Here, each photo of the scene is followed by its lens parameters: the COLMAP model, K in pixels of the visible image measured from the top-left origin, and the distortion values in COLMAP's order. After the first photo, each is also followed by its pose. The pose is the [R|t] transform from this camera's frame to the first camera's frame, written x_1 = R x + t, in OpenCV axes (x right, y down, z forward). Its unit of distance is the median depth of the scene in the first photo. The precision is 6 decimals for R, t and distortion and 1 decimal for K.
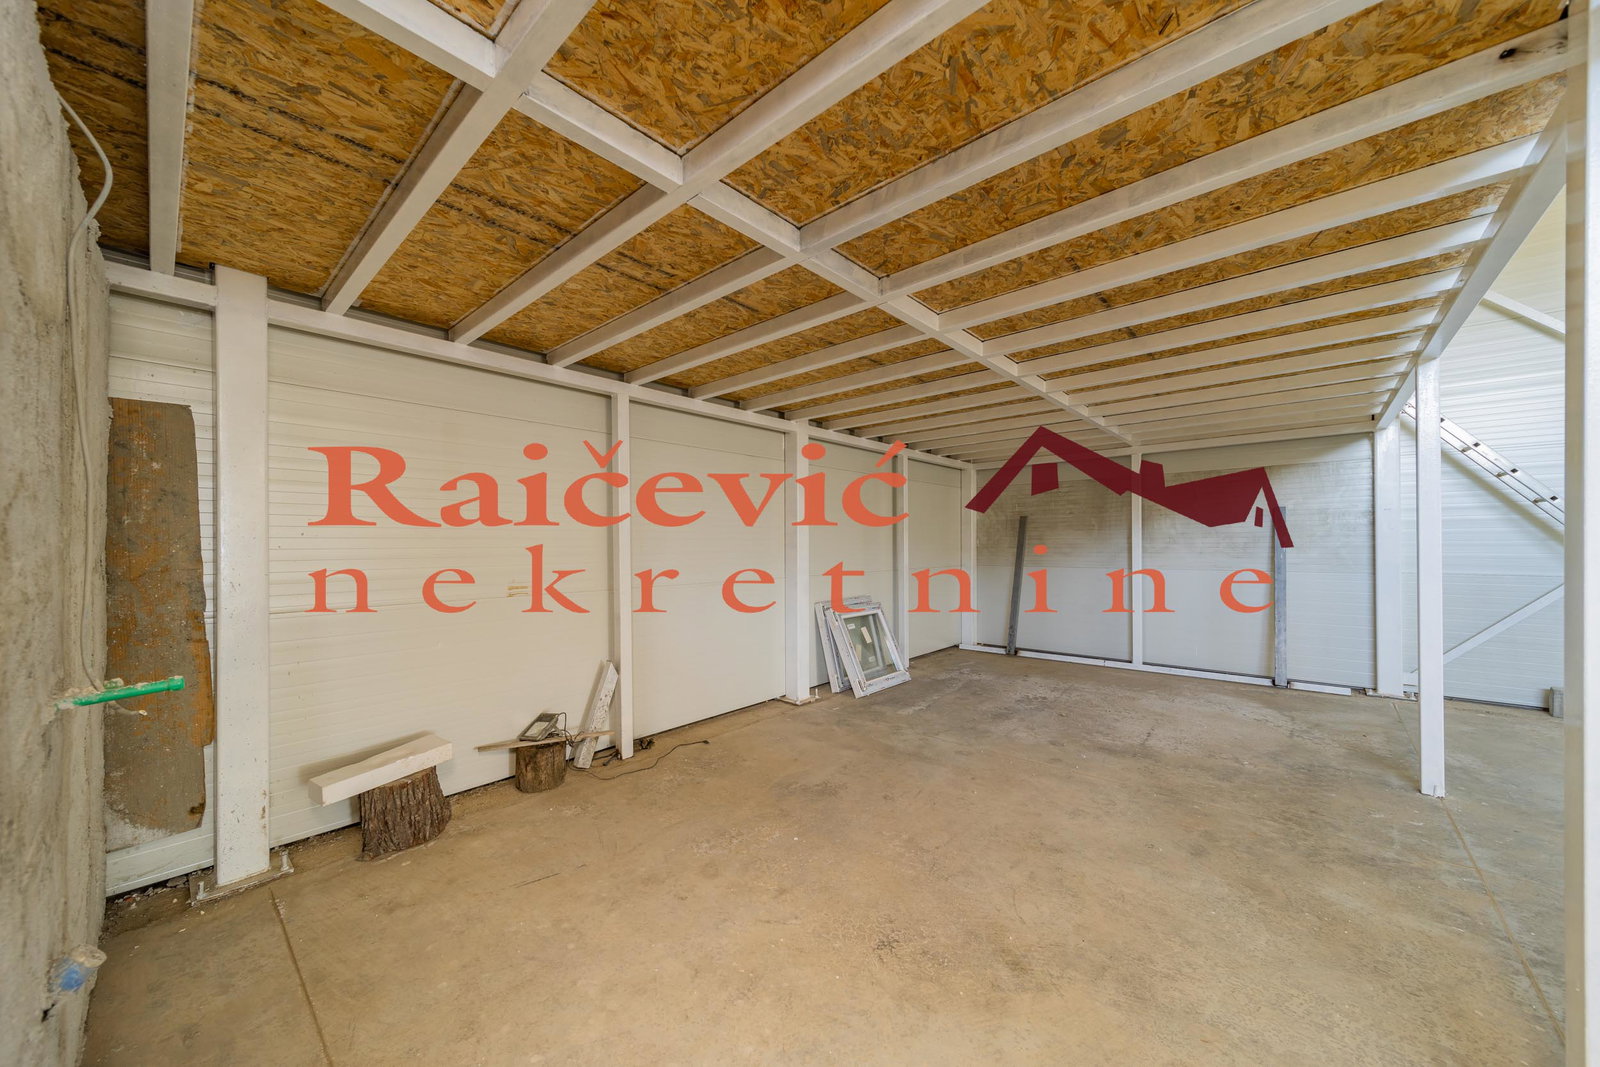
lens RADIAL K [[561.5, 0, 794.2], [0, 561.5, 538.2], [0, 0, 1]] dist [0.005706, -0.002189]
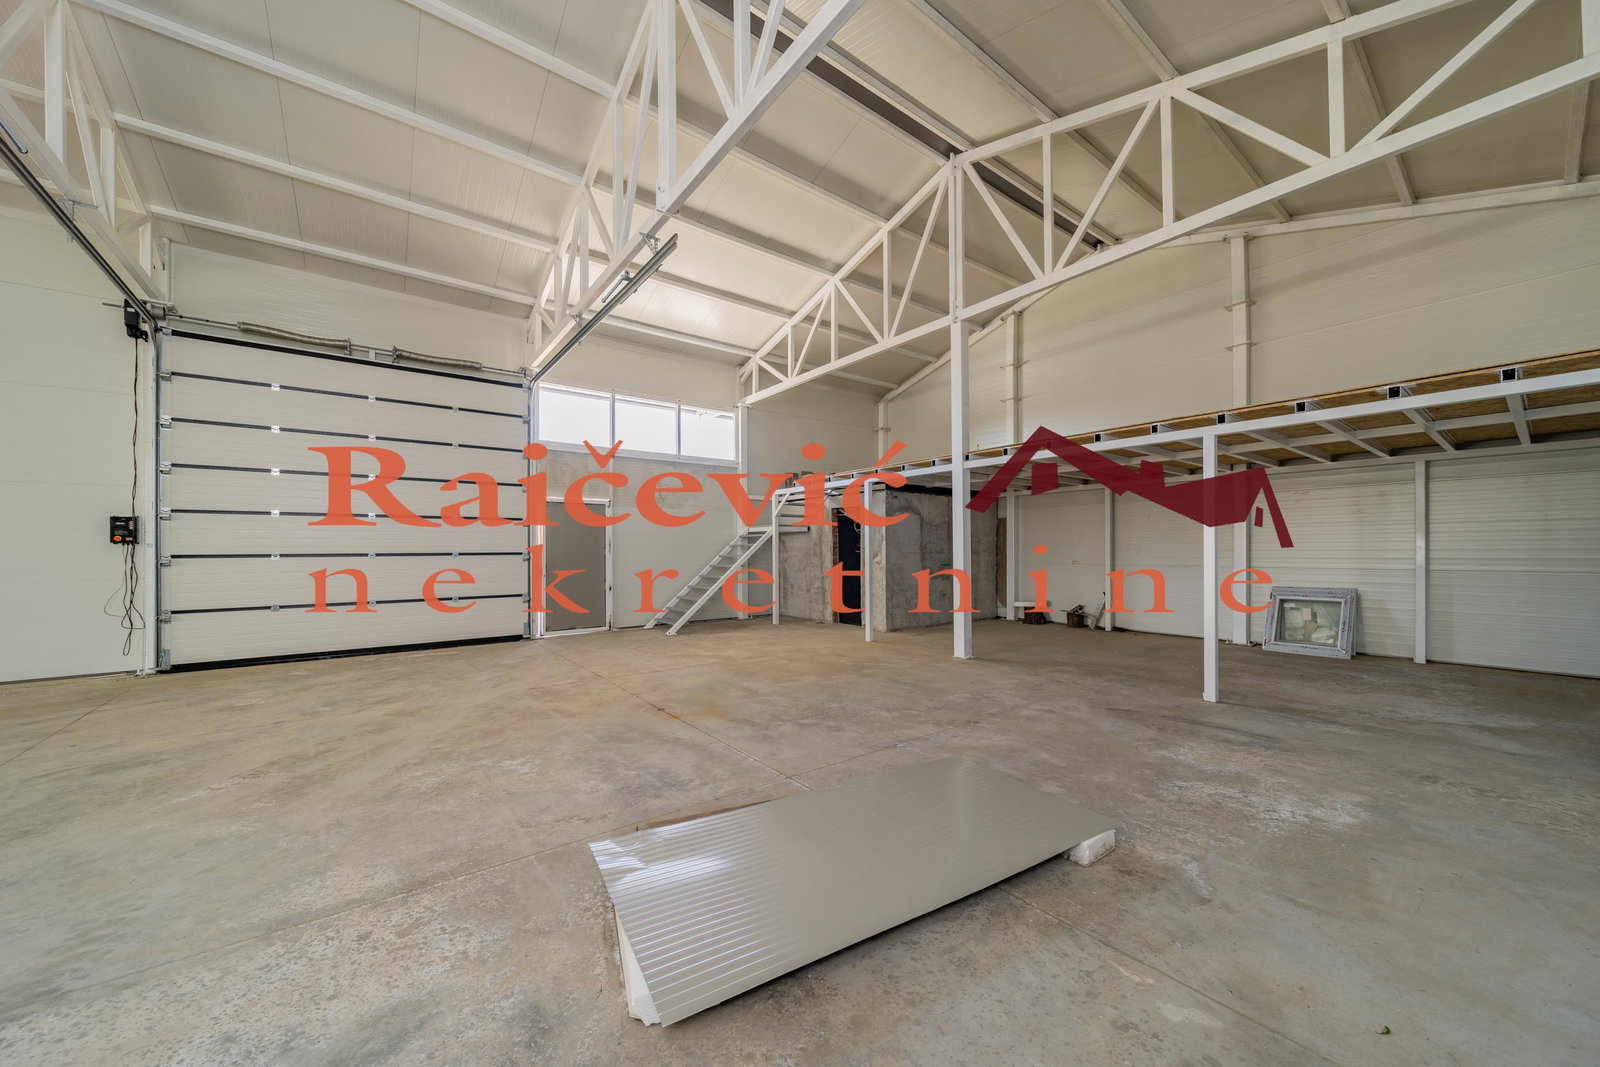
lens RADIAL K [[564.7, 0, 796.2], [0, 564.7, 548.5], [0, 0, 1]] dist [0.000560, -0.000019]
pose [[-0.176441, 0.006586, -0.984289, 2.340581], [0.014966, 0.999880, 0.004008, -0.012202], [0.984198, -0.014024, -0.176518, 0.077006]]
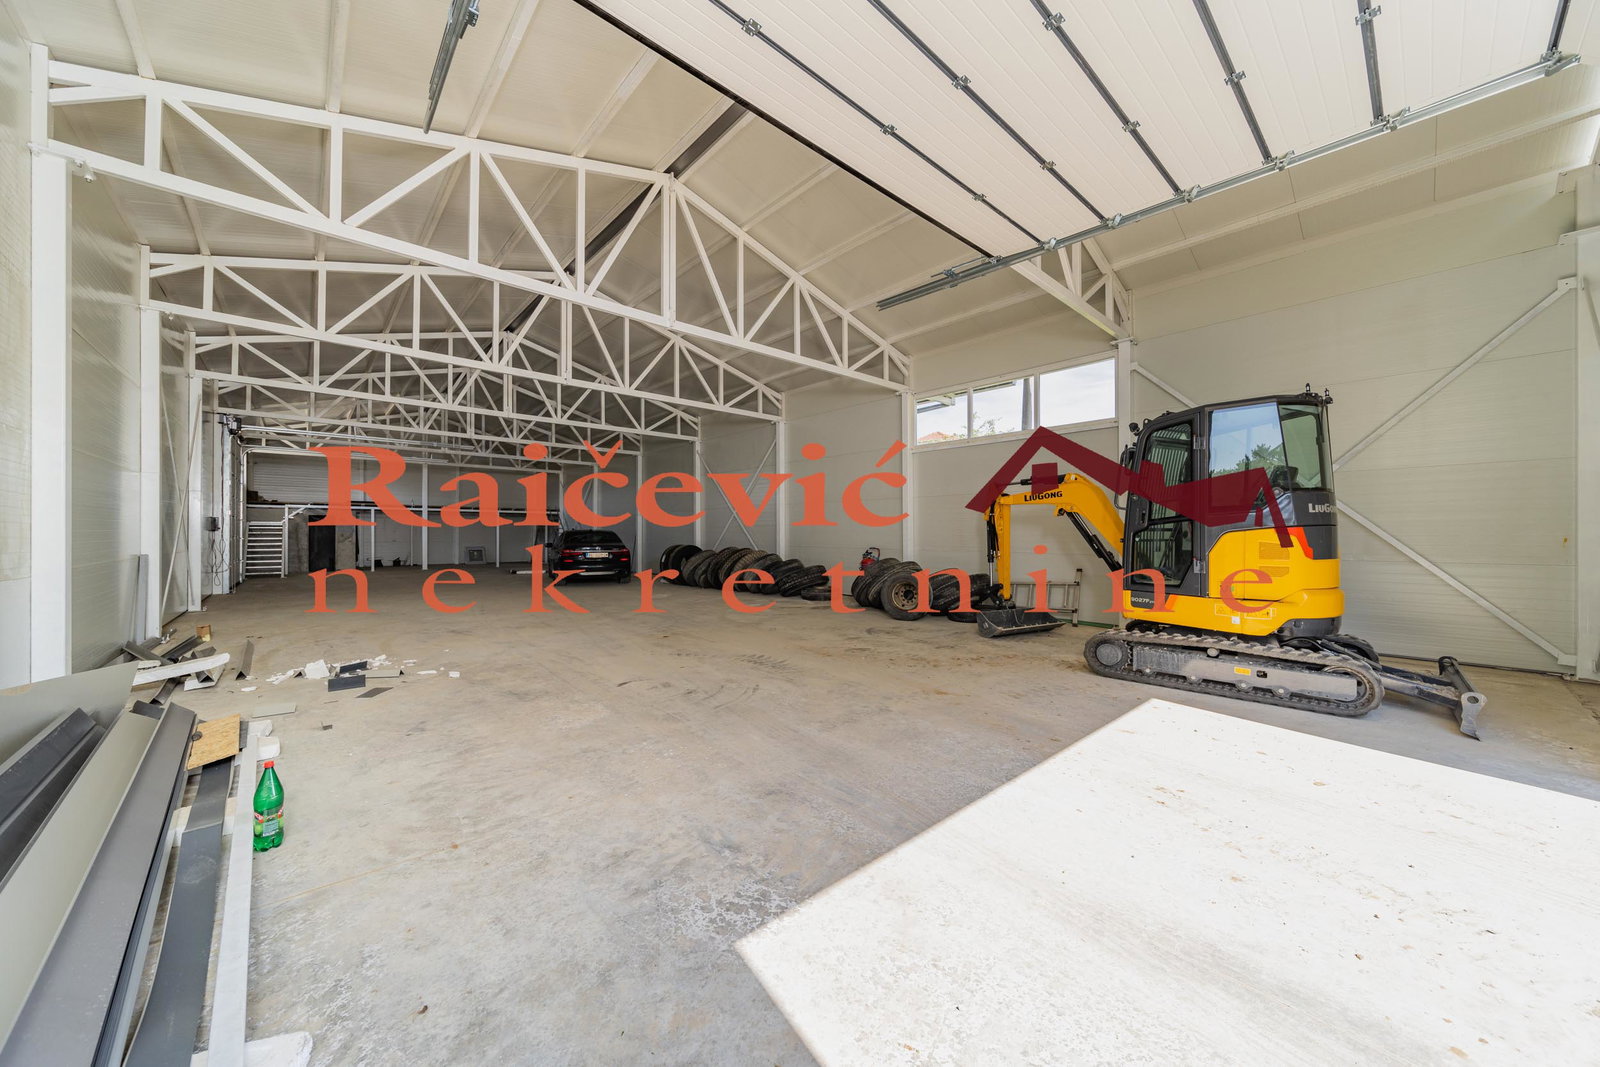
lens RADIAL K [[565.4, 0, 800.0], [0, 565.4, 533.5], [0, 0, 1]] dist [0.002574, -0.000004]
pose [[0.995357, 0.006480, -0.096037, 1.090702], [-0.005965, 0.999966, 0.005645, -0.017276], [0.096071, -0.005046, 0.995362, -1.688380]]
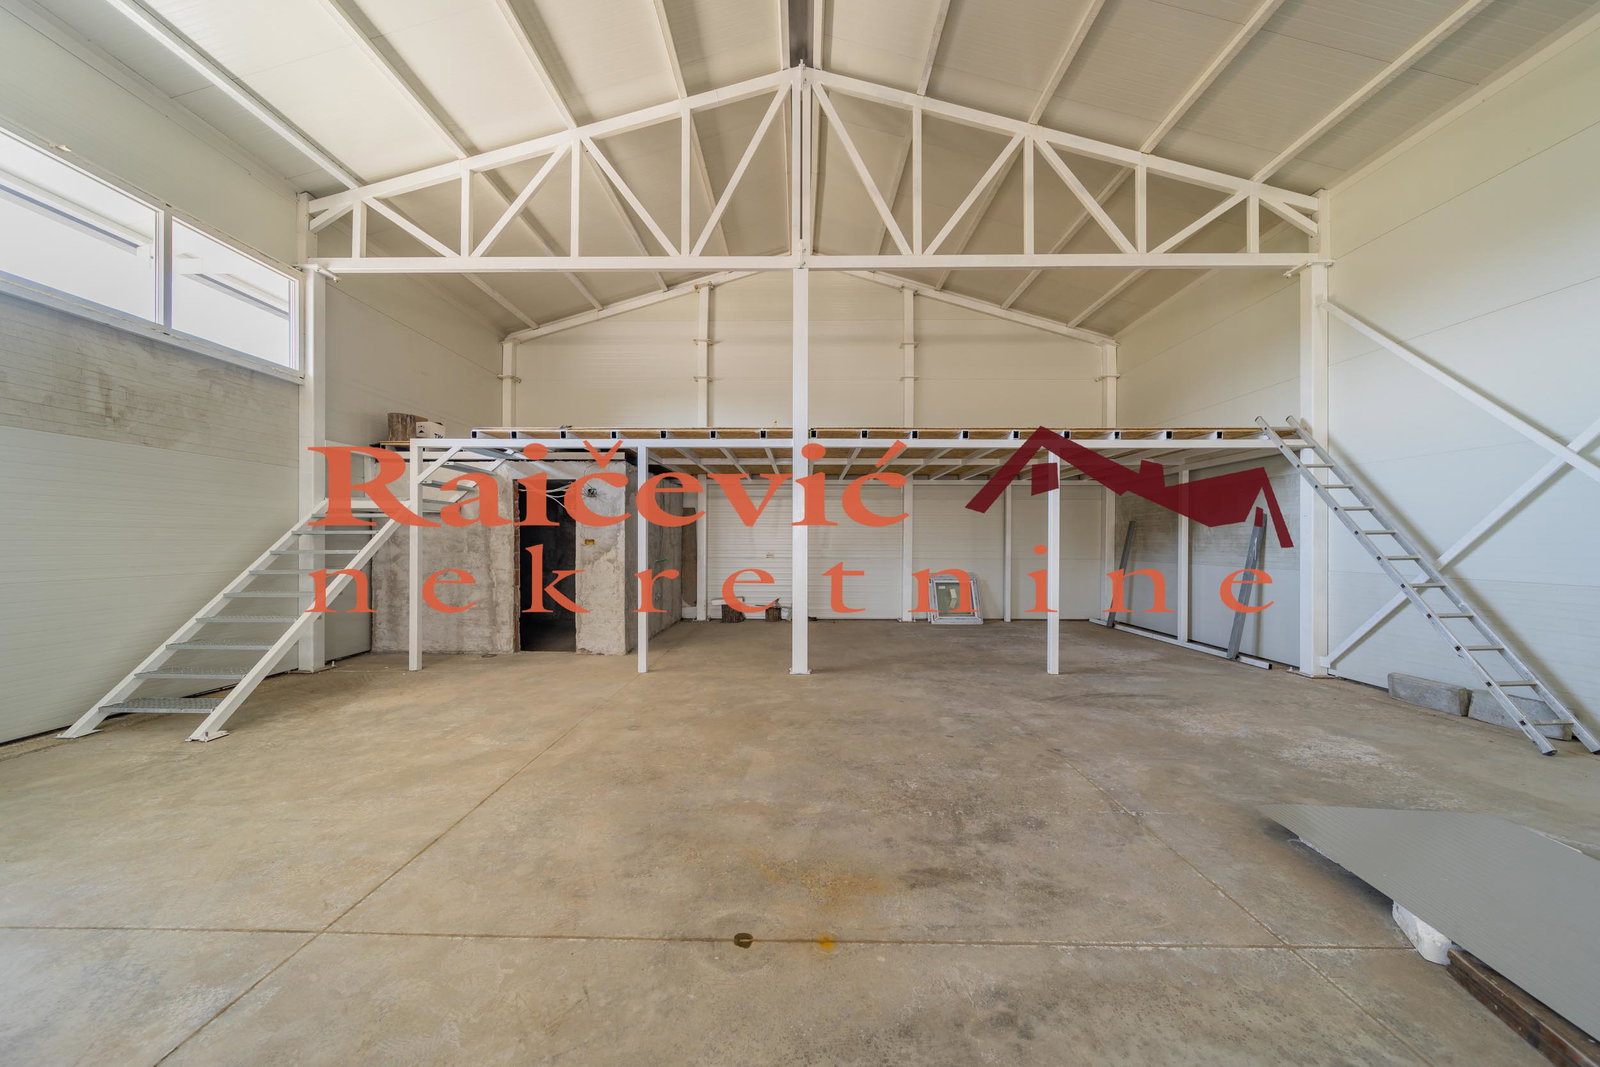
lens RADIAL K [[561.5, 0, 794.2], [0, 561.5, 538.2], [0, 0, 1]] dist [0.005706, -0.002189]
pose [[0.663762, 0.005140, -0.747927, 1.561275], [-0.000425, 0.999979, 0.006495, -0.016064], [0.747944, -0.003993, 0.663750, -0.747313]]
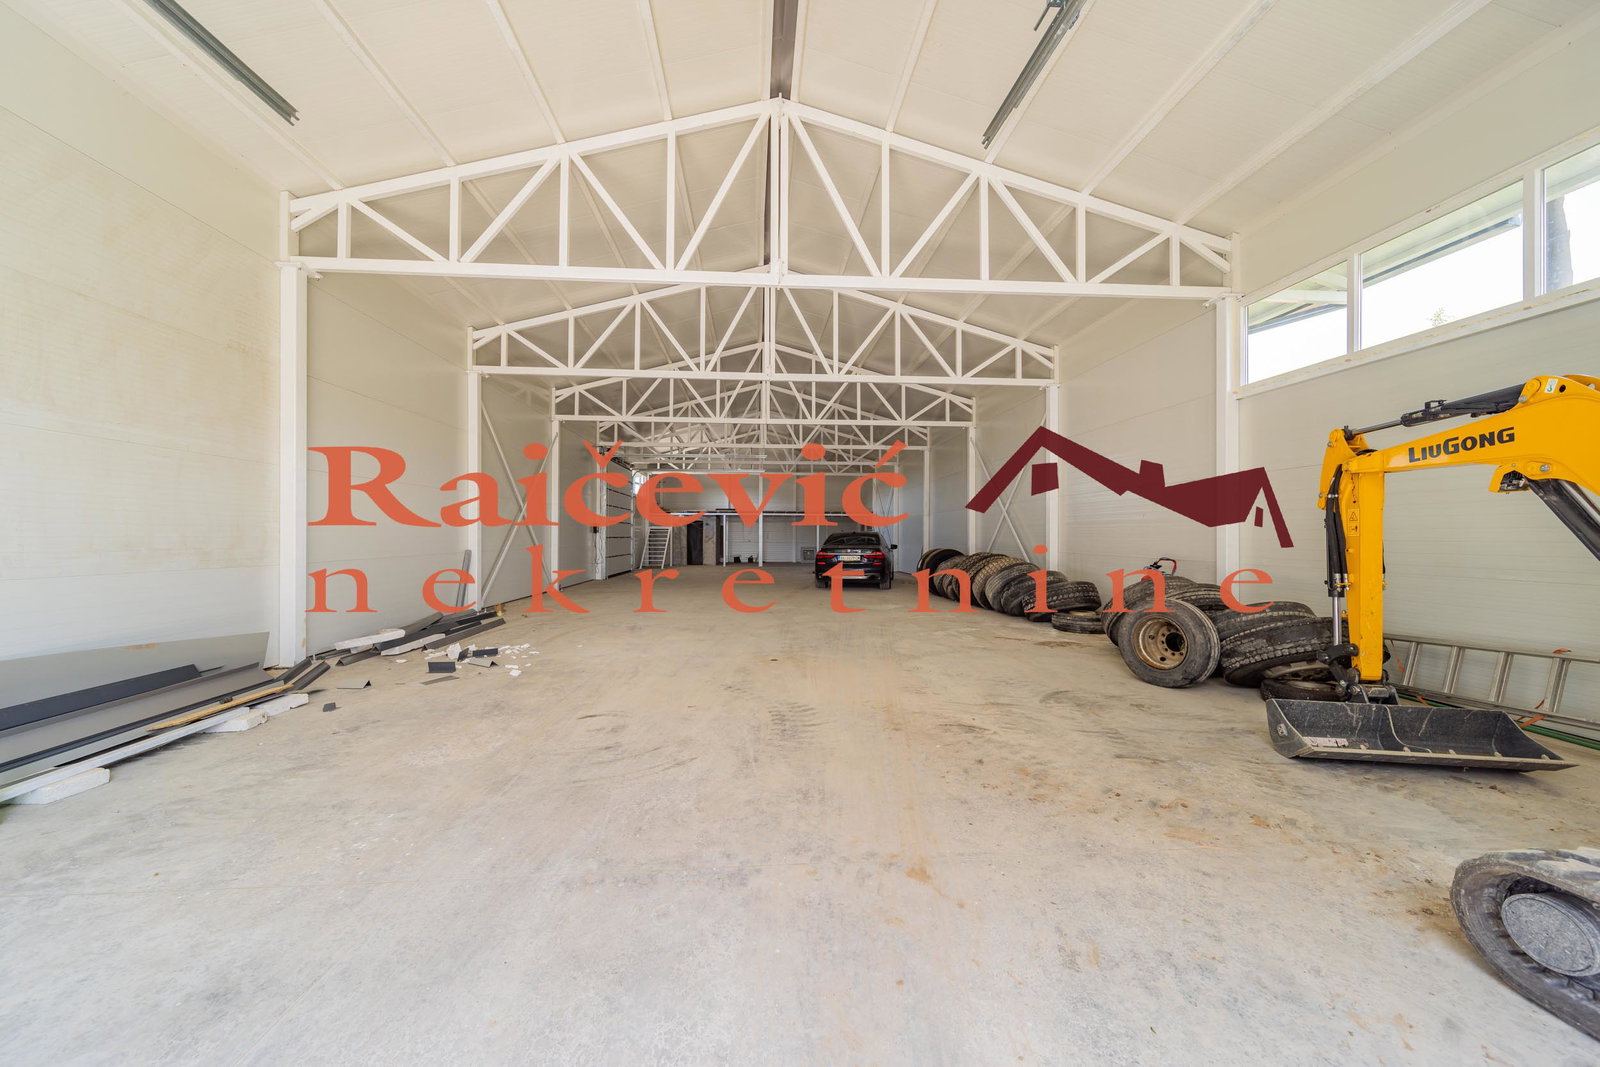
lens RADIAL K [[561.2, 0, 817.6], [0, 561.2, 537.9], [0, 0, 1]] dist [0.000976, -0.000217]
pose [[0.719950, 0.011009, -0.693939, 1.661141], [-0.003010, 0.999914, 0.012740, -0.017101], [0.694020, -0.007083, 0.719921, -0.830822]]
